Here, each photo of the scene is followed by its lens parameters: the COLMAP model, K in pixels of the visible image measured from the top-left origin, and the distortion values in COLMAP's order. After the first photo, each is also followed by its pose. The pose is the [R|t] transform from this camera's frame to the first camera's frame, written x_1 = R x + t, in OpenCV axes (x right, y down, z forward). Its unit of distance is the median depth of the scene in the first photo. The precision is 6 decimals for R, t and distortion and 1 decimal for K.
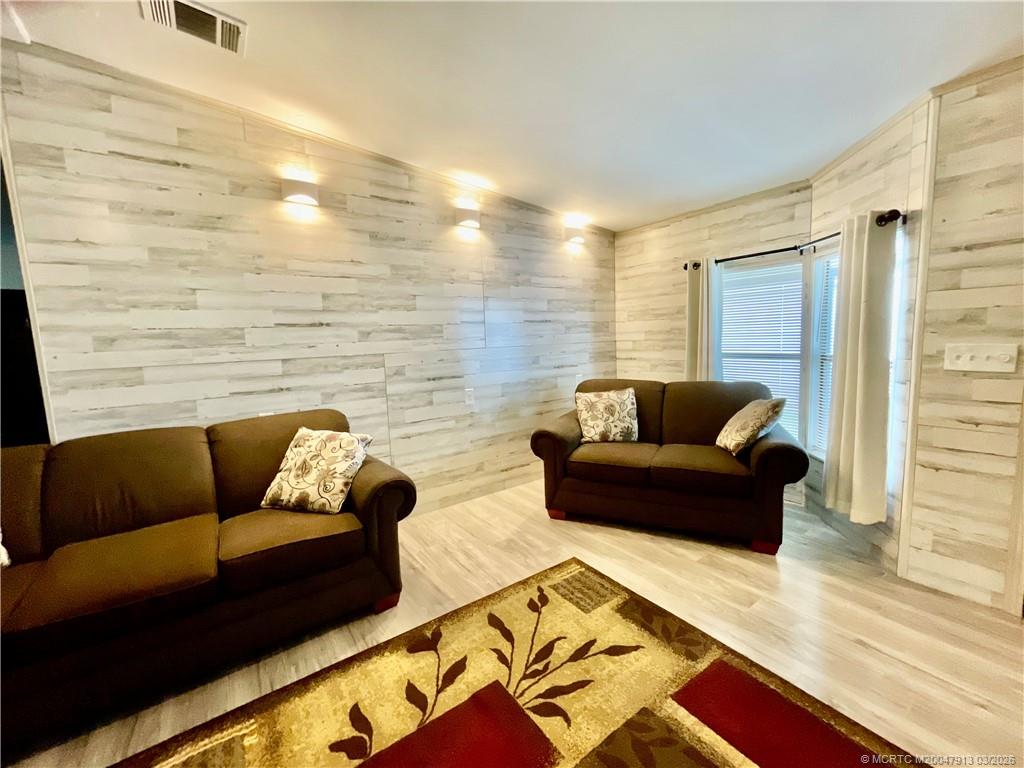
lens RADIAL K [[418.4, 0, 508.5], [0, 418.4, 382.2], [0, 0, 1]] dist [-0.002761, -0.000421]
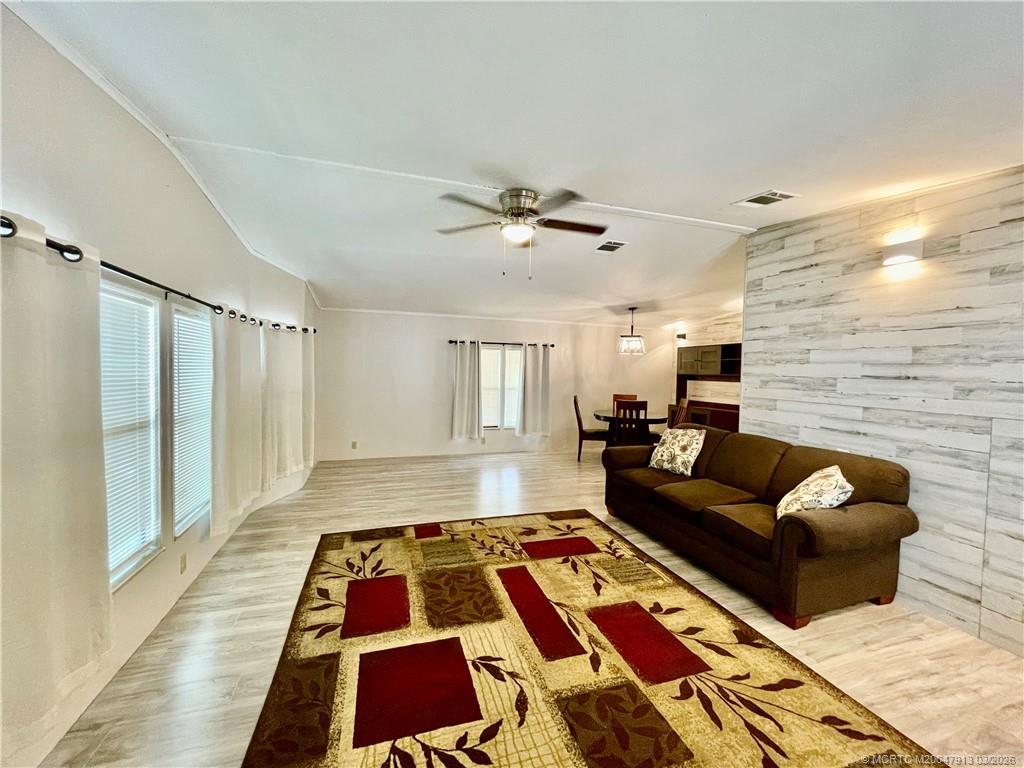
lens RADIAL K [[419.2, 0, 512.0], [0, 419.2, 384.0], [0, 0, 1]] dist [-0.001973, -0.000503]
pose [[-0.303655, 0.063032, -0.950695, 0.911608], [-0.117195, 0.987761, 0.102922, -0.135365], [0.945547, 0.142669, -0.292552, 0.475441]]
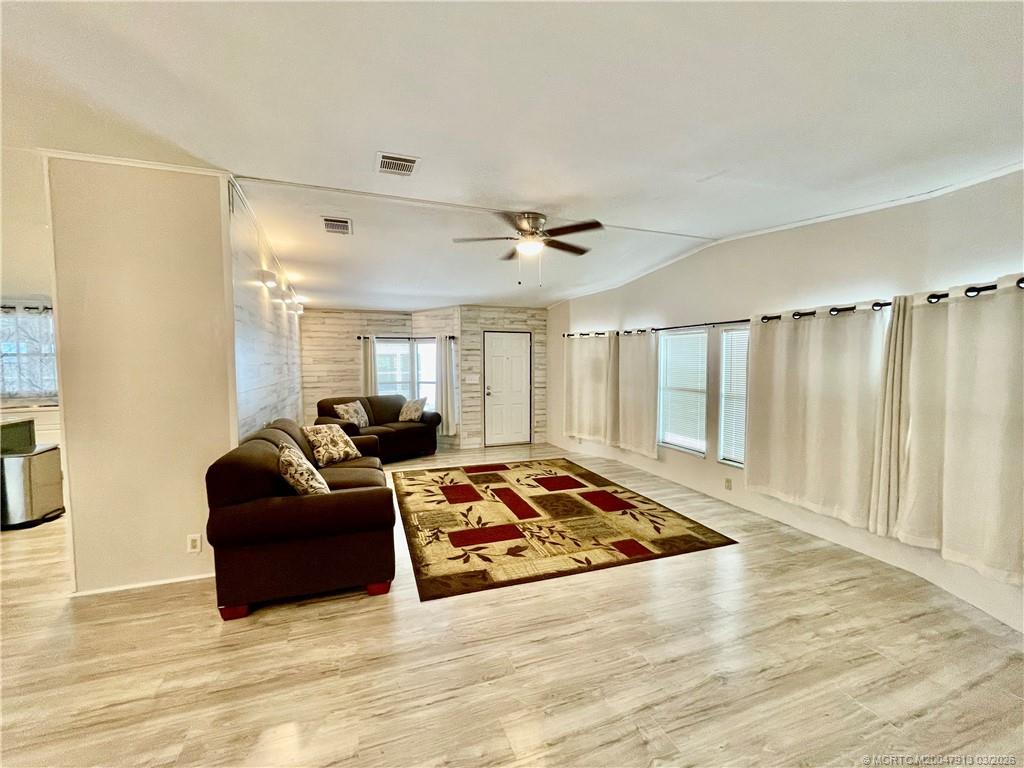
lens RADIAL K [[419.2, 0, 512.0], [0, 419.2, 384.0], [0, 0, 1]] dist [-0.001973, -0.000503]
pose [[0.269239, -0.015828, 0.962943, -1.941803], [0.103592, 0.994540, -0.012617, 0.051597], [-0.957486, 0.103150, 0.269408, -0.271335]]
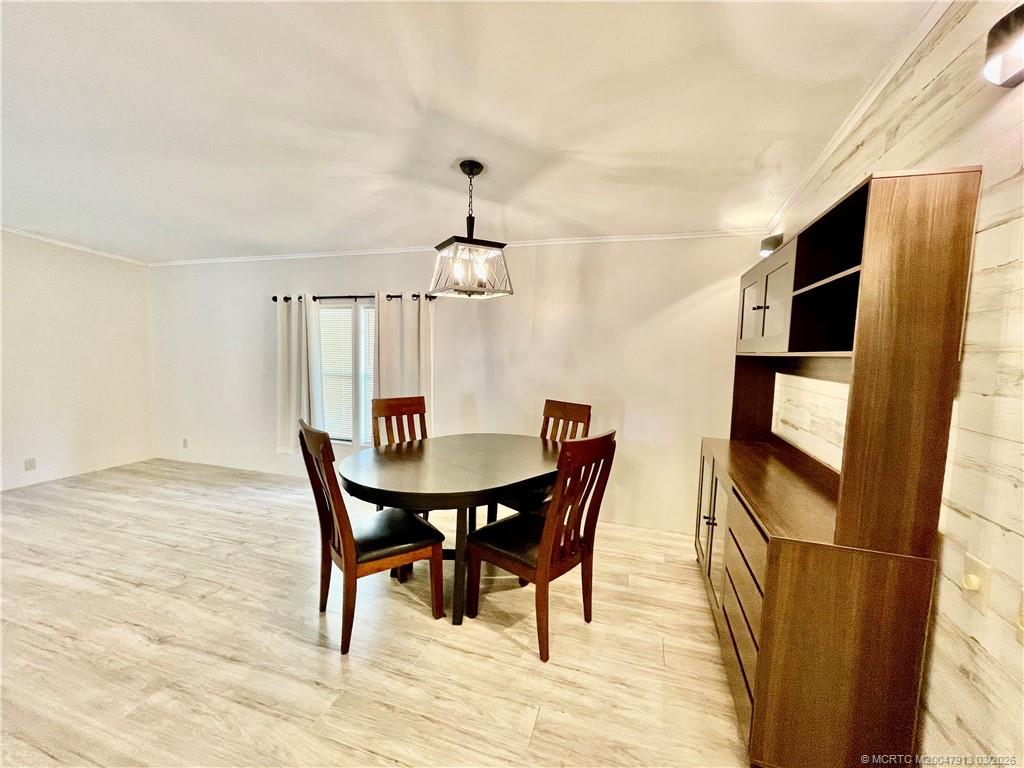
lens RADIAL K [[419.2, 0, 512.0], [0, 419.2, 384.0], [0, 0, 1]] dist [-0.001973, -0.000503]
pose [[-0.805474, 0.069913, -0.588493, -1.557157], [-0.060847, 0.978013, 0.199471, -0.136283], [0.589499, 0.196476, -0.783510, 1.316733]]
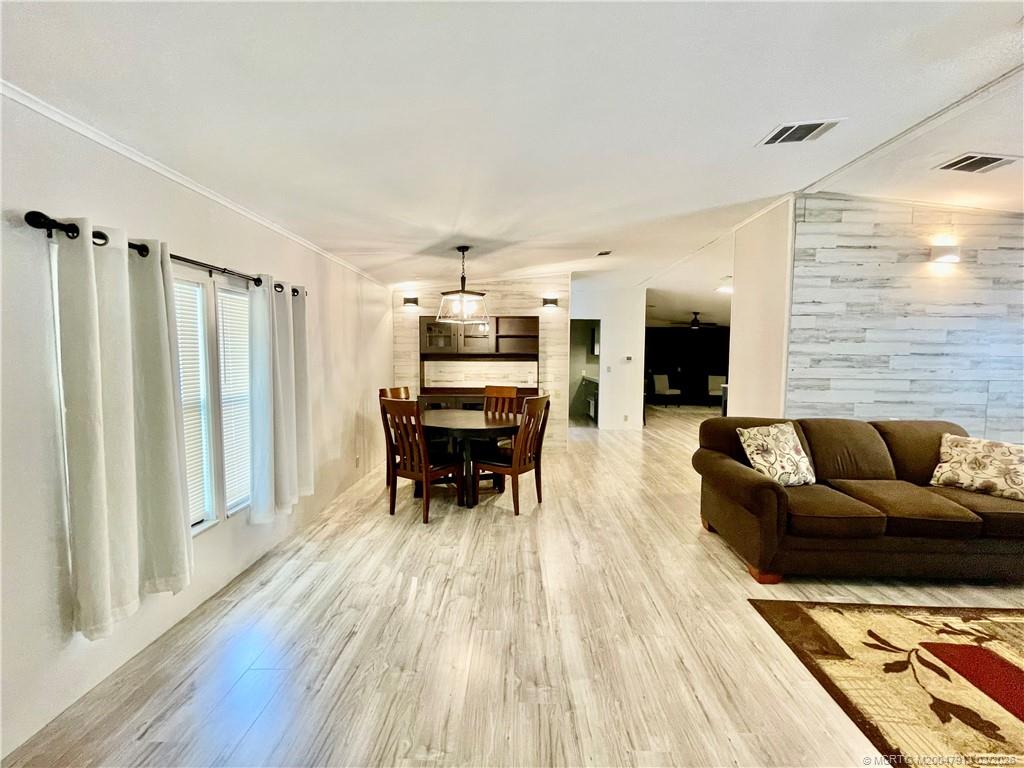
lens RADIAL K [[418.4, 0, 508.5], [0, 418.4, 382.2], [0, 0, 1]] dist [-0.002761, -0.000421]
pose [[0.792675, 0.083649, -0.603879, -0.843312], [-0.105773, 0.994390, -0.001100, 0.100819], [0.600399, 0.064746, 0.797075, -0.925345]]
